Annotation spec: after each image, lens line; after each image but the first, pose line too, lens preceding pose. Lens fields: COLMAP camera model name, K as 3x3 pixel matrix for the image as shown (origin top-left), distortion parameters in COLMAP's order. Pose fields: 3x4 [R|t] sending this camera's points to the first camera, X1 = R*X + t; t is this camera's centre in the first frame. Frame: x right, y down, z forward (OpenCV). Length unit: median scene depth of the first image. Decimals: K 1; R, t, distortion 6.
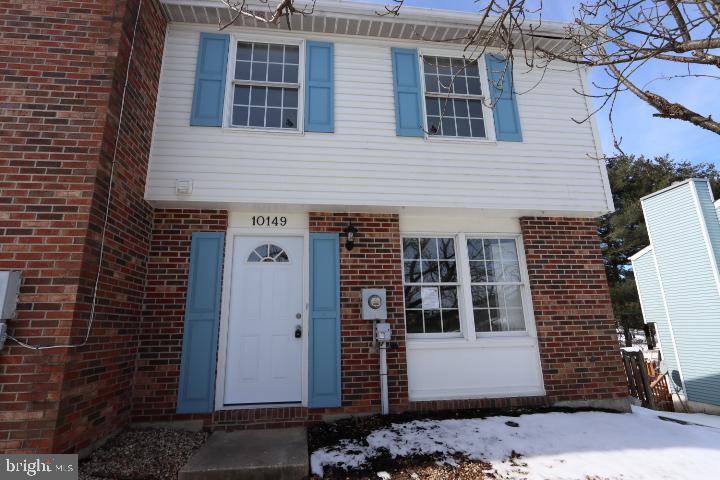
lens RADIAL K [[354.1, 0, 351.9], [0, 354.1, 237.9], [0, 0, 1]] dist [-0.015114, 0.001278]
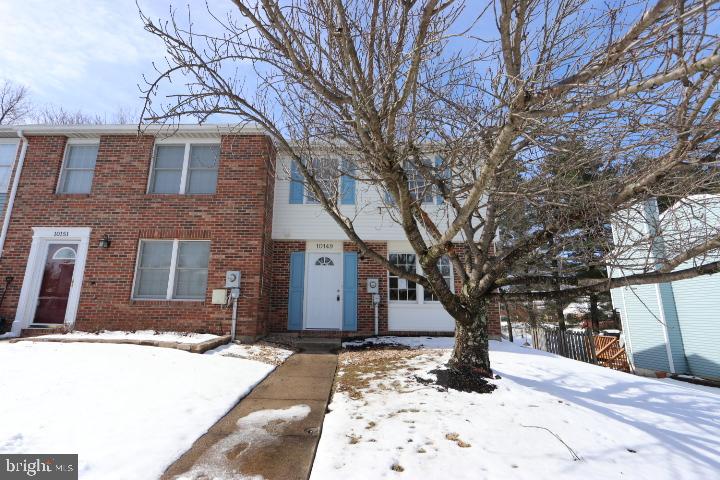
lens RADIAL K [[330.7, 0, 349.7], [0, 330.7, 241.7], [0, 0, 1]] dist [-0.015575, 0.000175]
pose [[0.991267, 0.002133, -0.131856, 0.188555], [0.002608, 0.999356, 0.035776, -0.154558], [0.131848, -0.035808, 0.990623, -1.006301]]
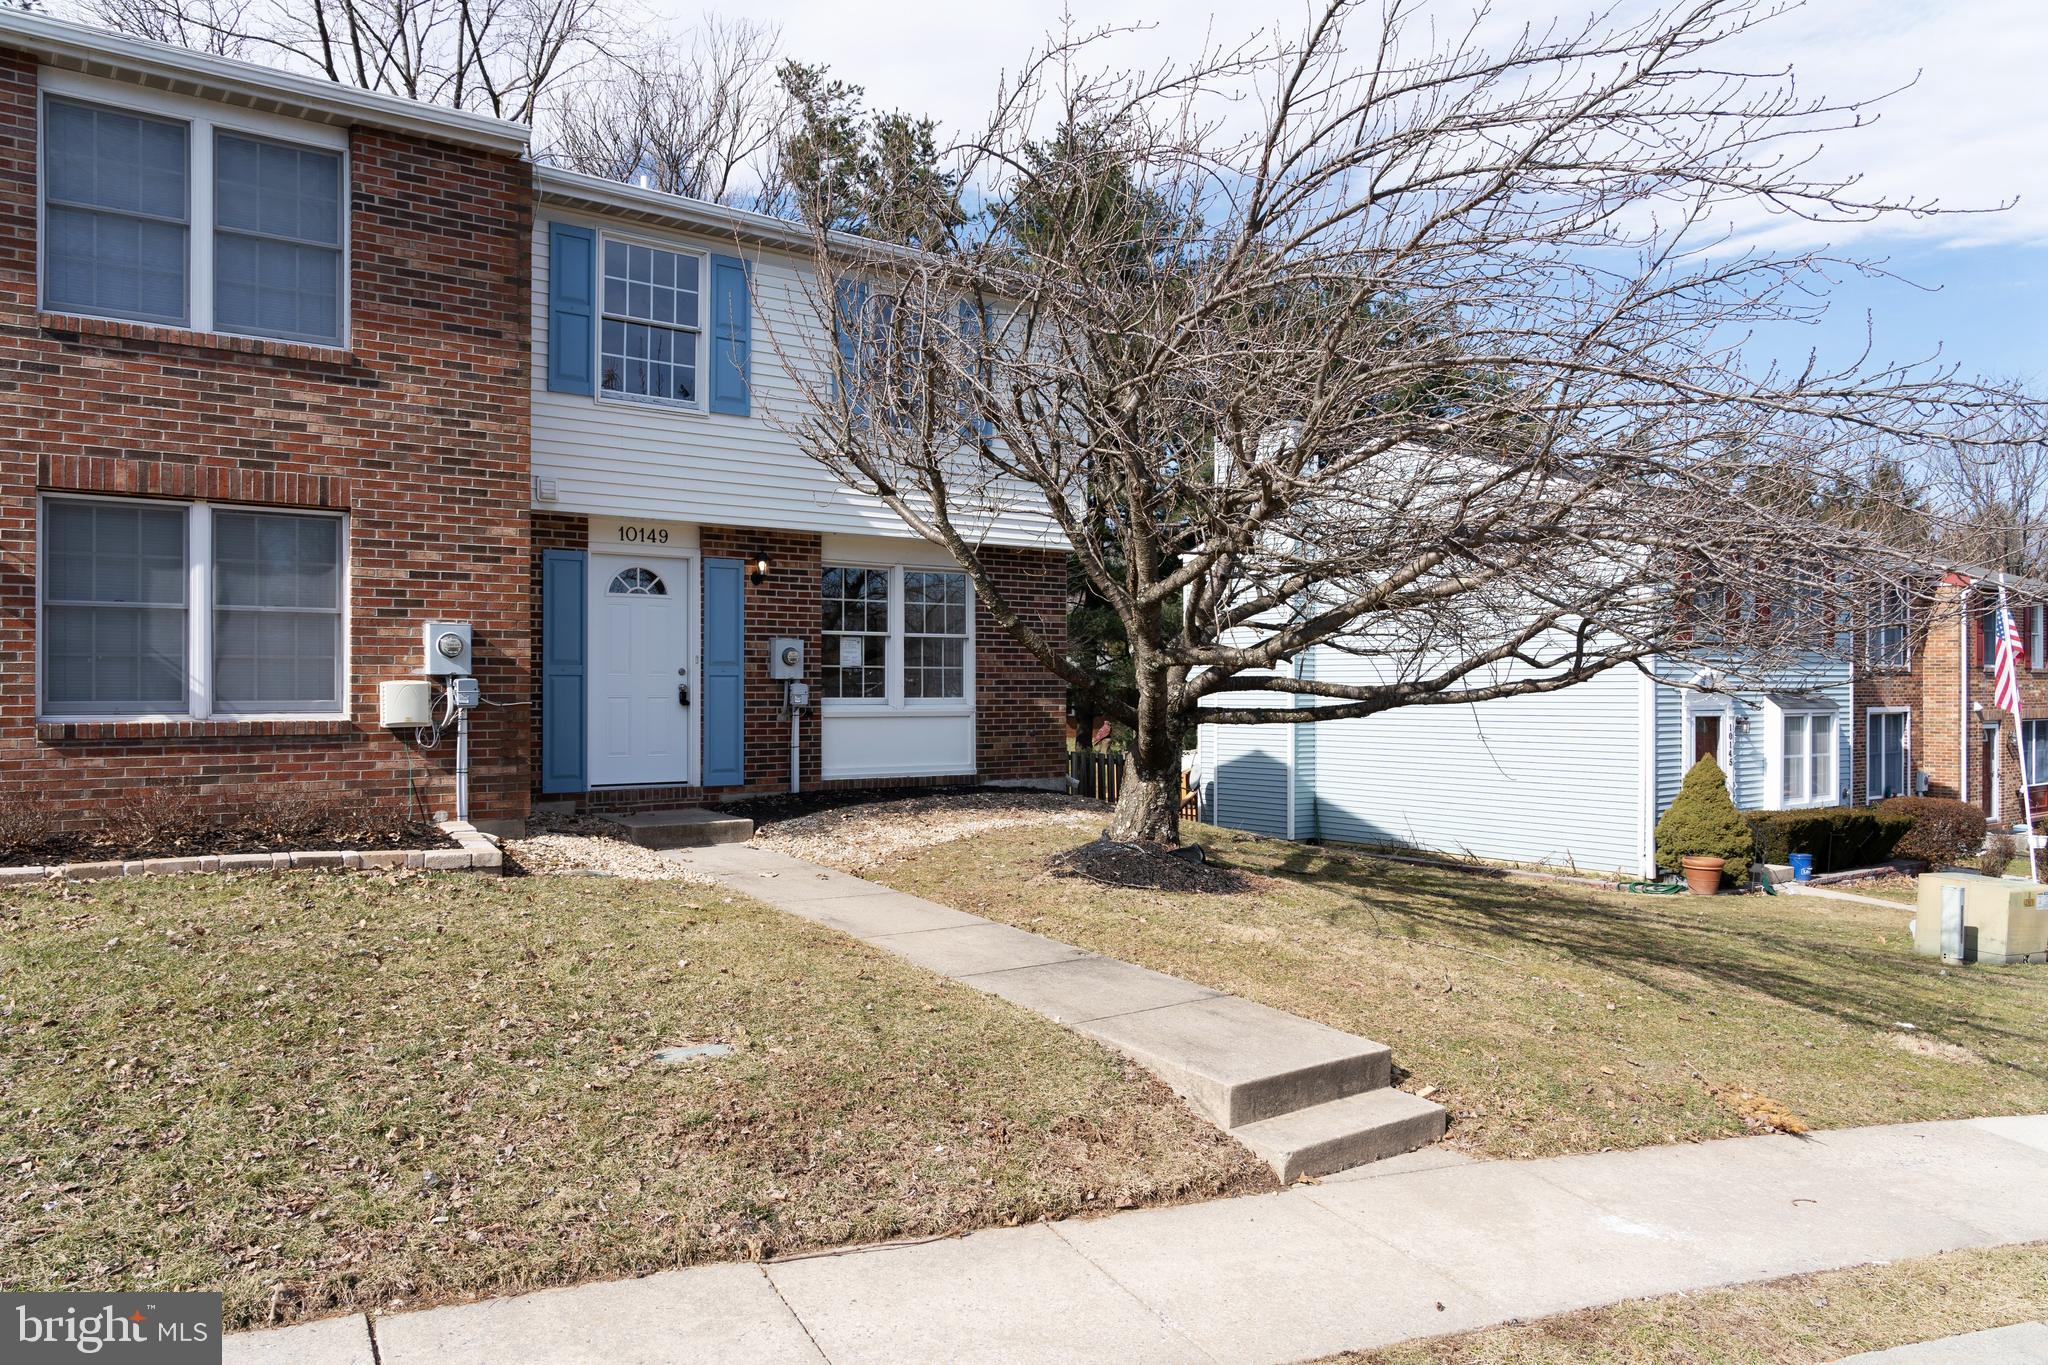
lens RADIAL K [[1355.2, 0, 1024.0], [0, 1355.2, 682.5], [0, 0, 1]] dist [-0.001201, -0.000112]
pose [[0.879841, 0.021745, 0.474771, -0.874854], [-0.134374, 0.969576, 0.204613, -0.430400], [-0.455878, -0.243824, 0.855994, -1.742638]]
